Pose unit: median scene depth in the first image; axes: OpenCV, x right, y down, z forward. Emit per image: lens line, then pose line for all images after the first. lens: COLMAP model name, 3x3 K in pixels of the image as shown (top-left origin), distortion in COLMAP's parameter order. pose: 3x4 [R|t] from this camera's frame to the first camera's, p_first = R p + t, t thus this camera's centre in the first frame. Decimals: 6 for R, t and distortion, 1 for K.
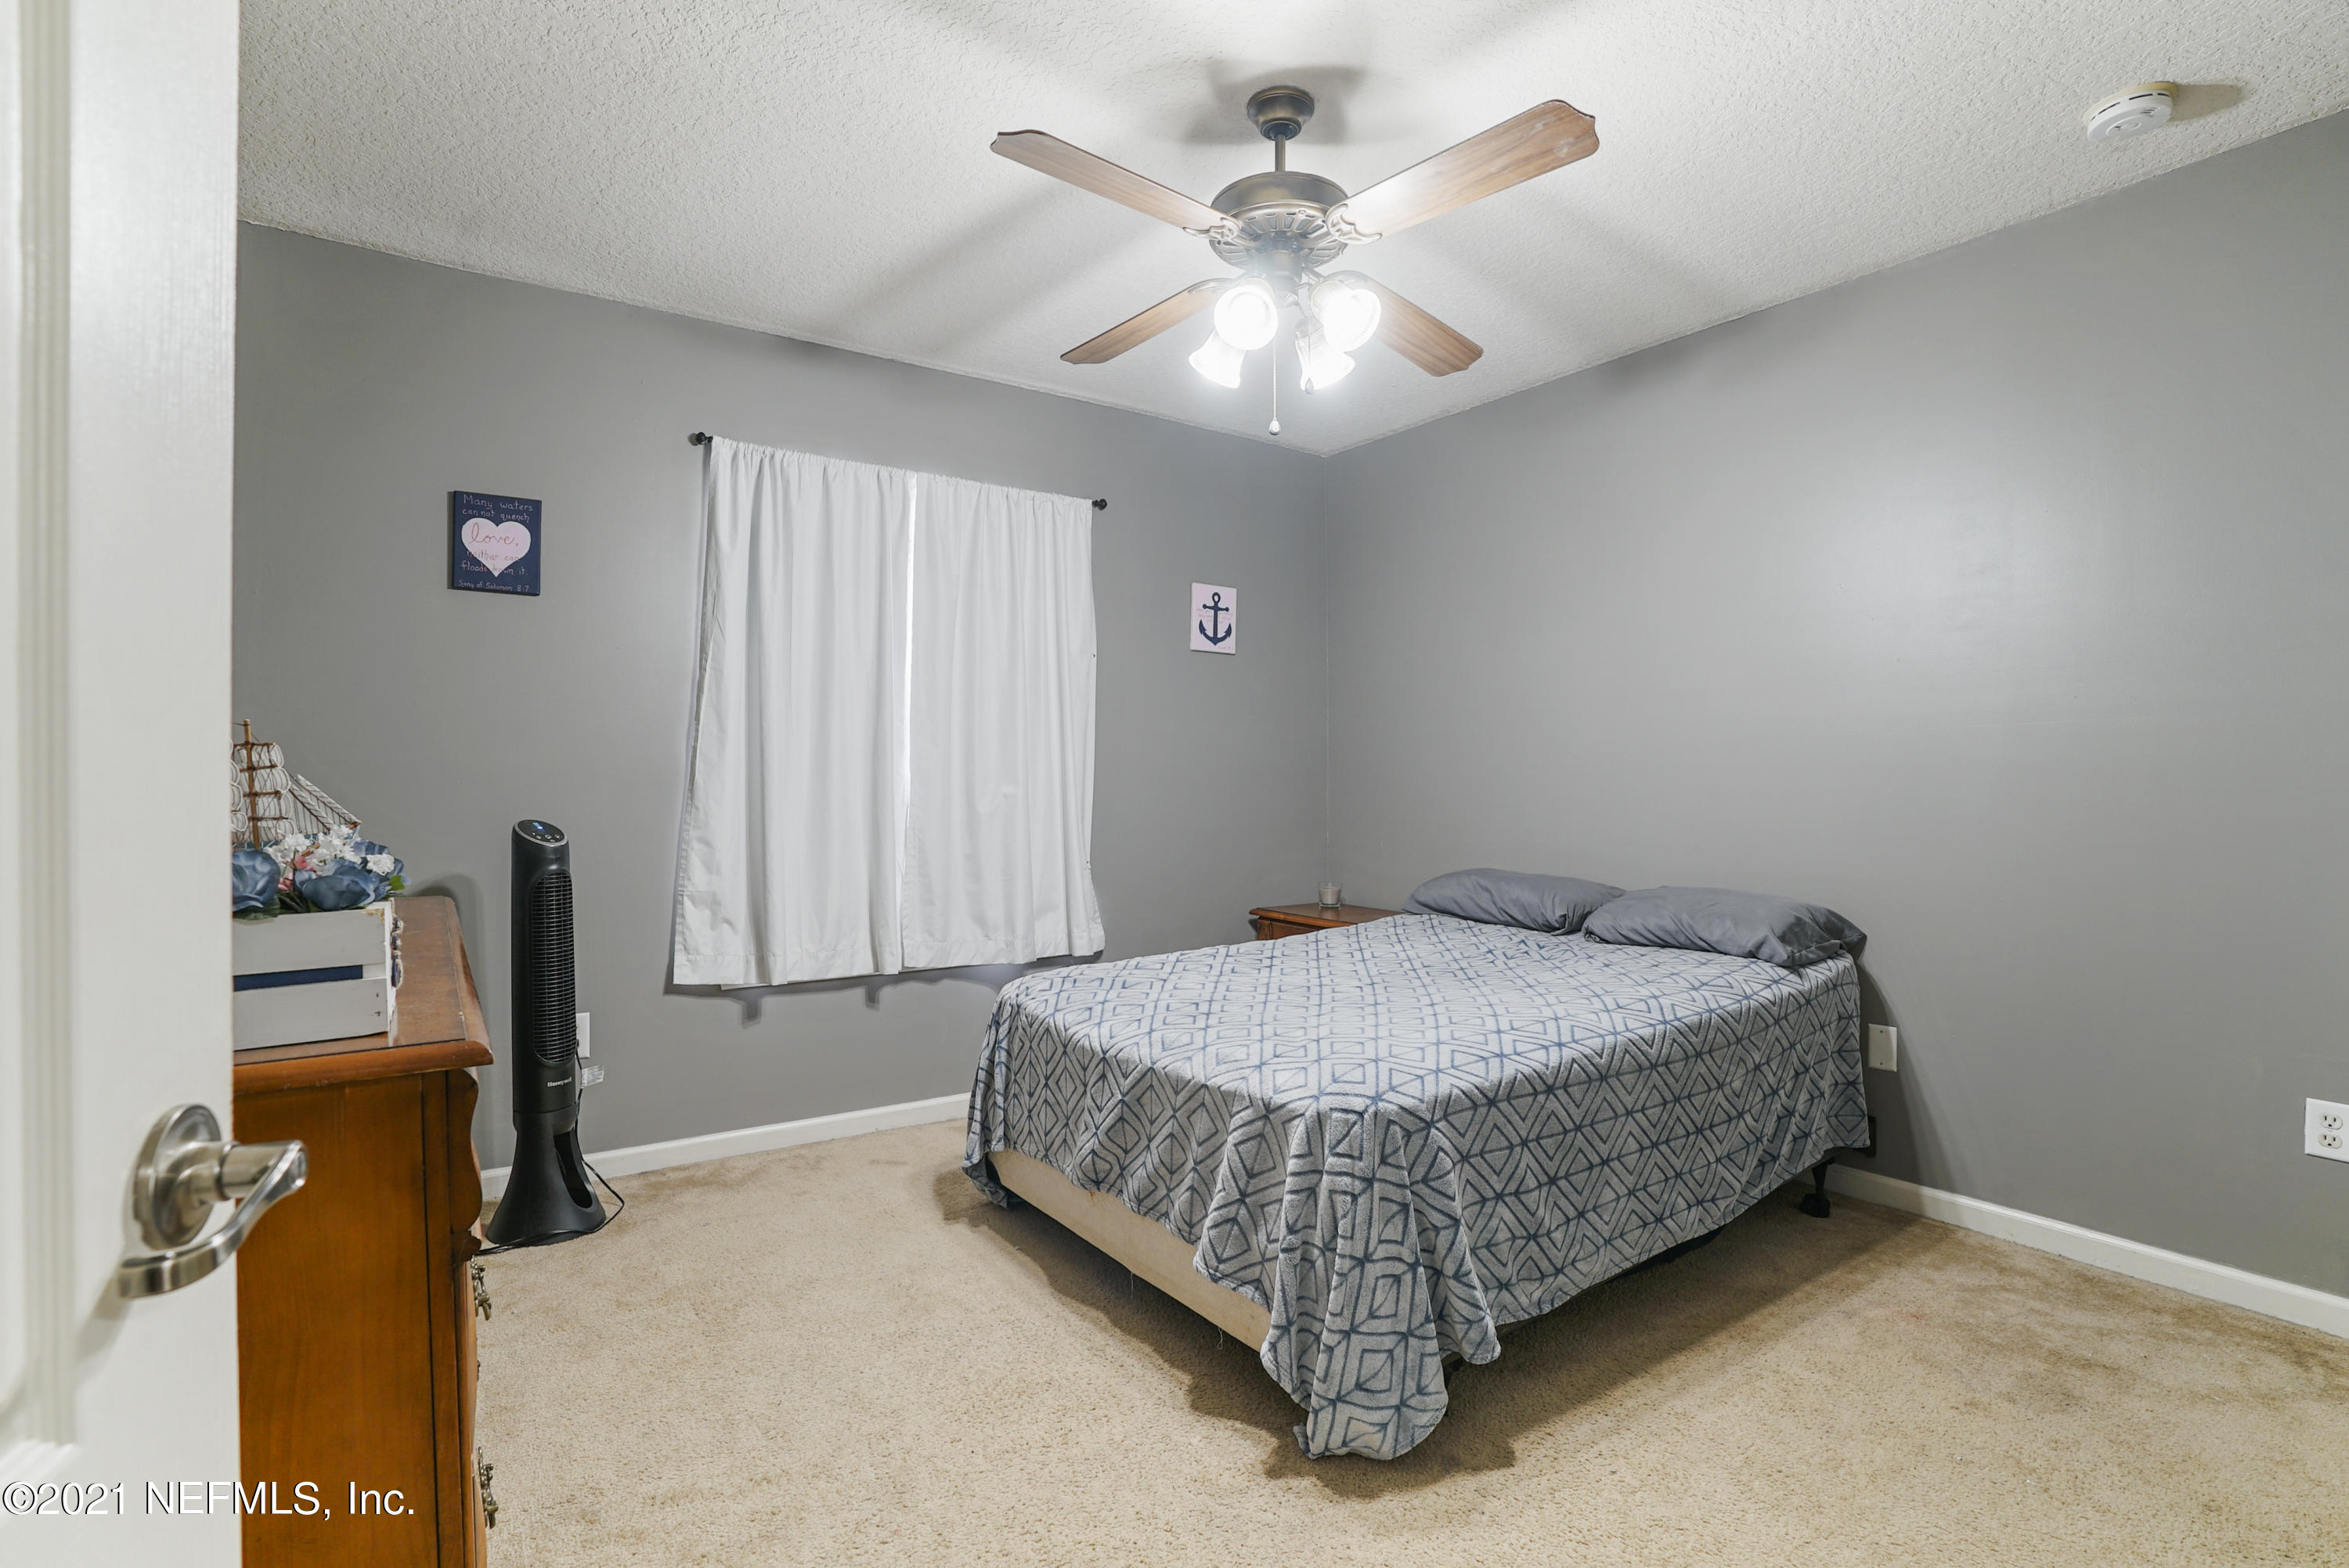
lens RADIAL K [[1116.3, 0, 1166.9], [0, 1116.3, 815.7], [0, 0, 1]] dist [-0.060558, 0.024251]
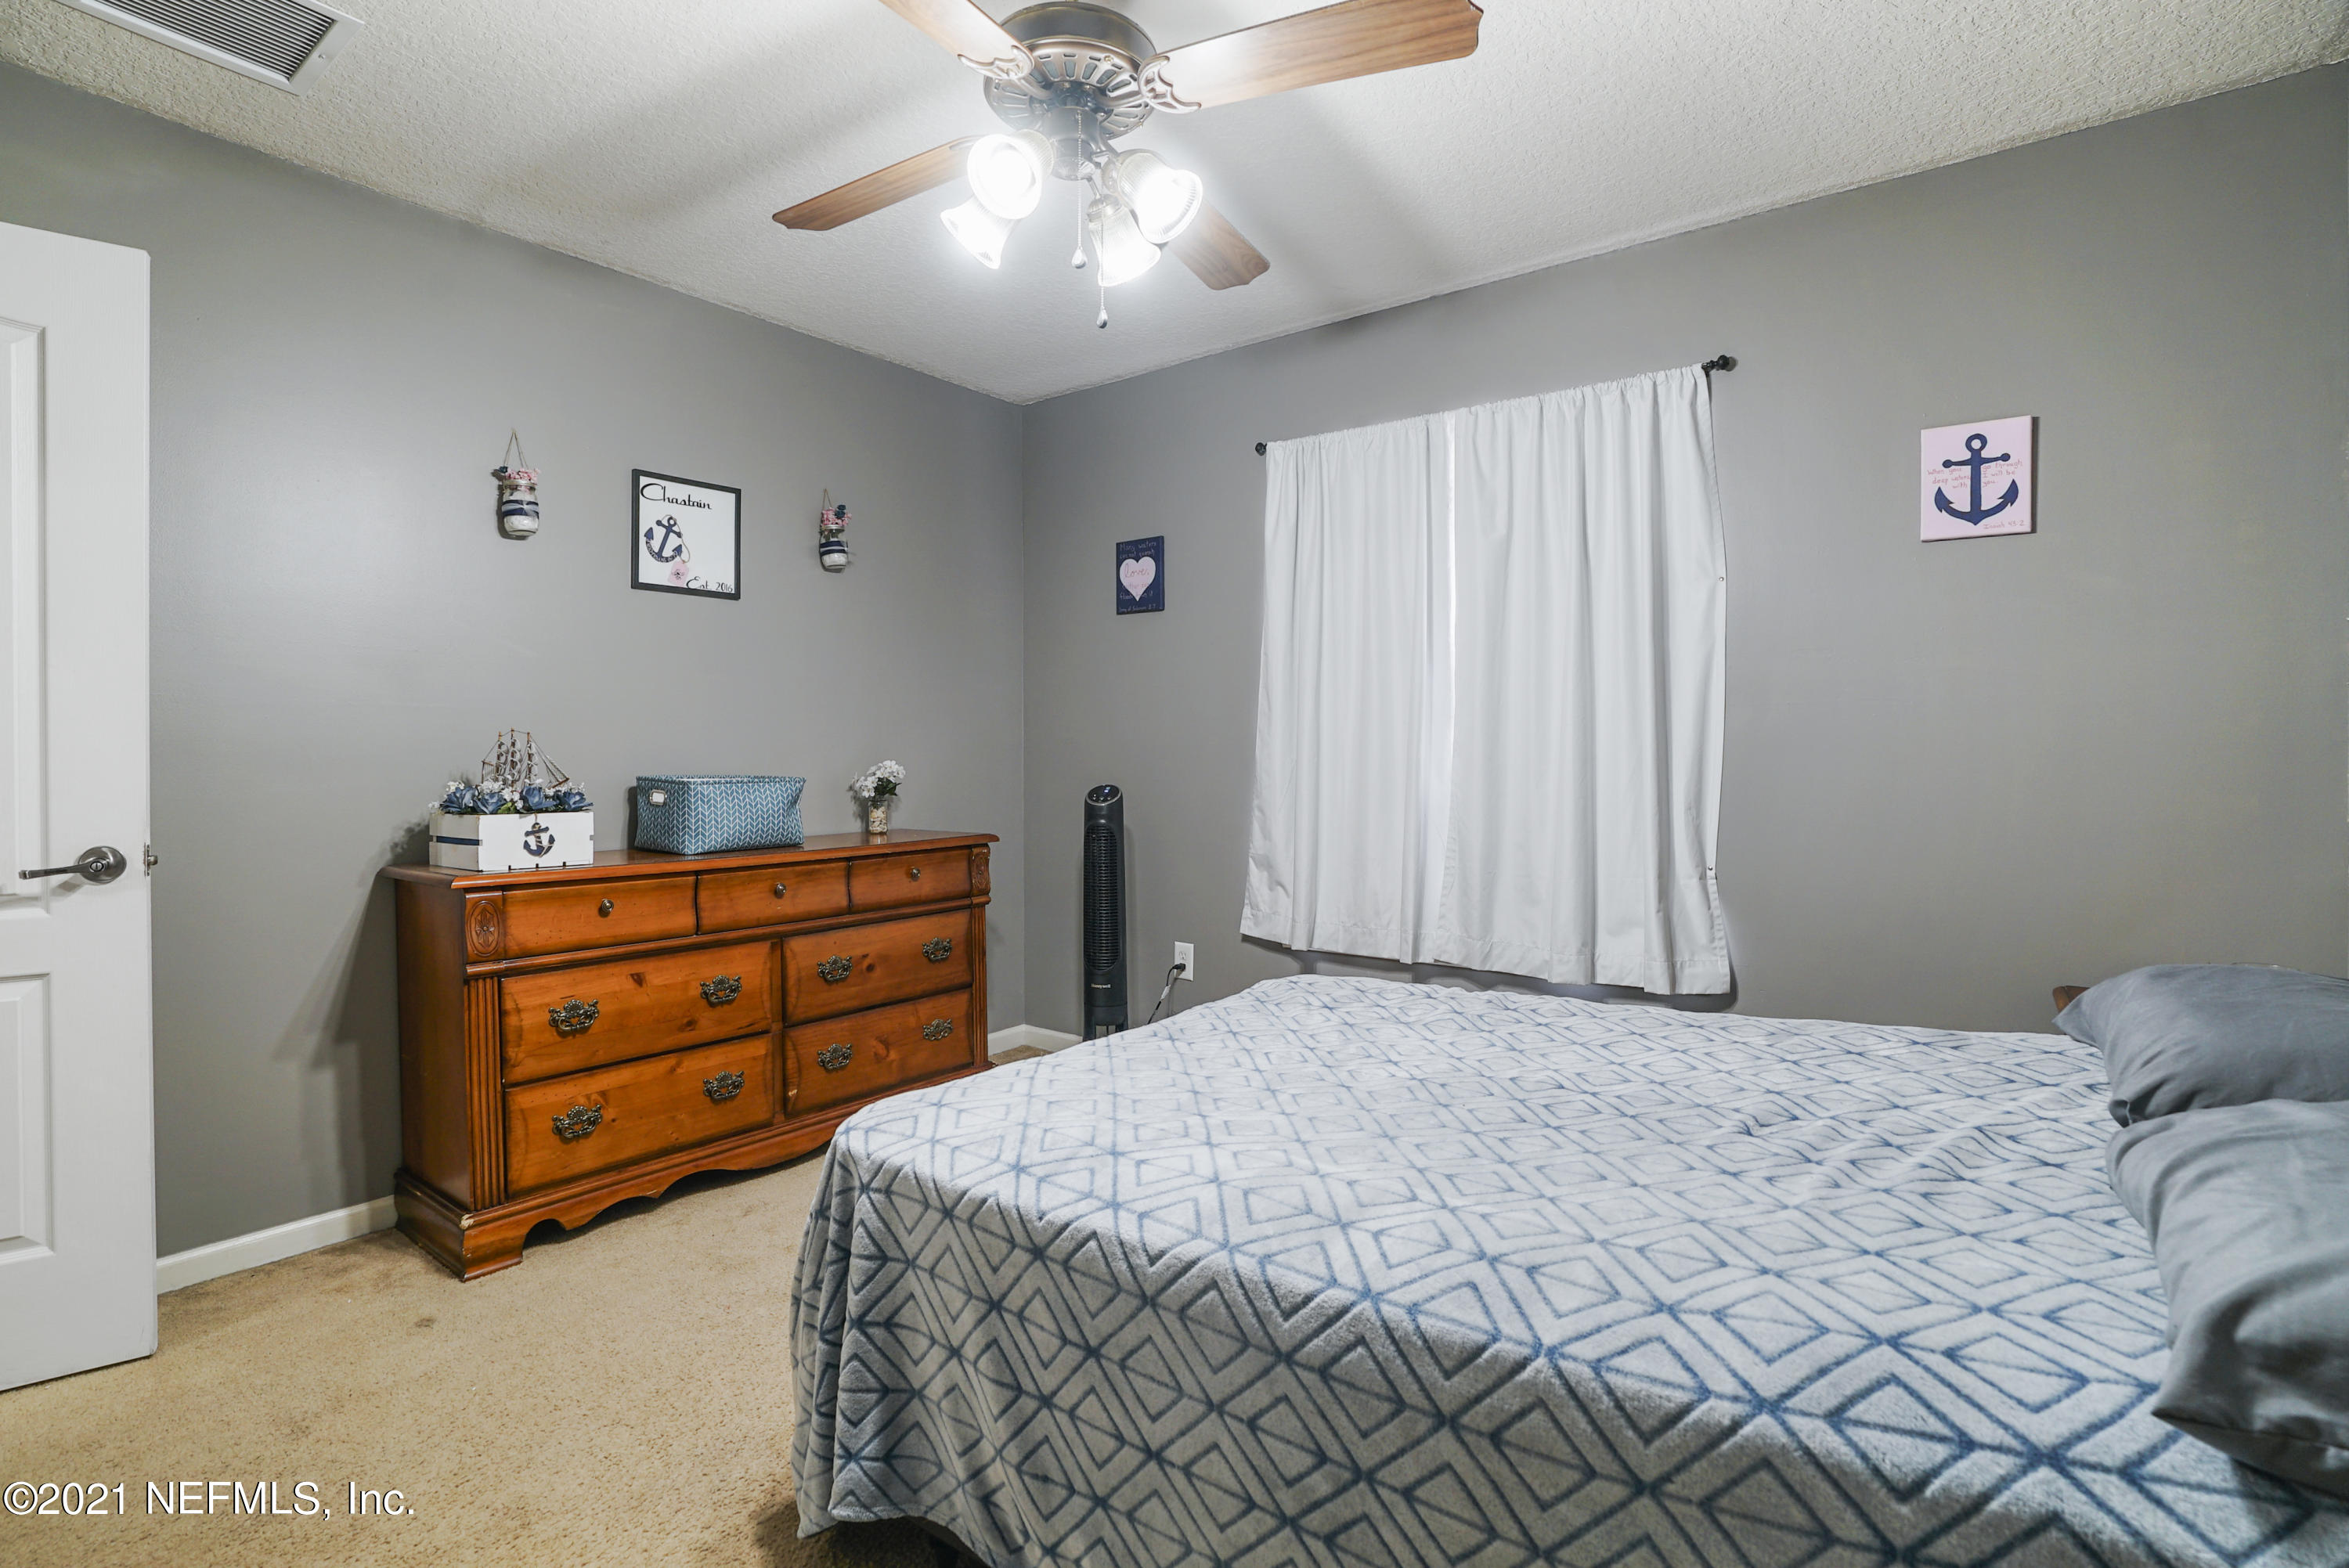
lens RADIAL K [[1128.1, 0, 1178.1], [0, 1128.1, 766.0], [0, 0, 1]] dist [-0.061826, 0.025136]
pose [[0.296151, 0.008413, -0.955104, 0.594617], [-0.030039, 0.999549, -0.000510, -0.016352], [0.954669, 0.028841, 0.296270, 0.544654]]
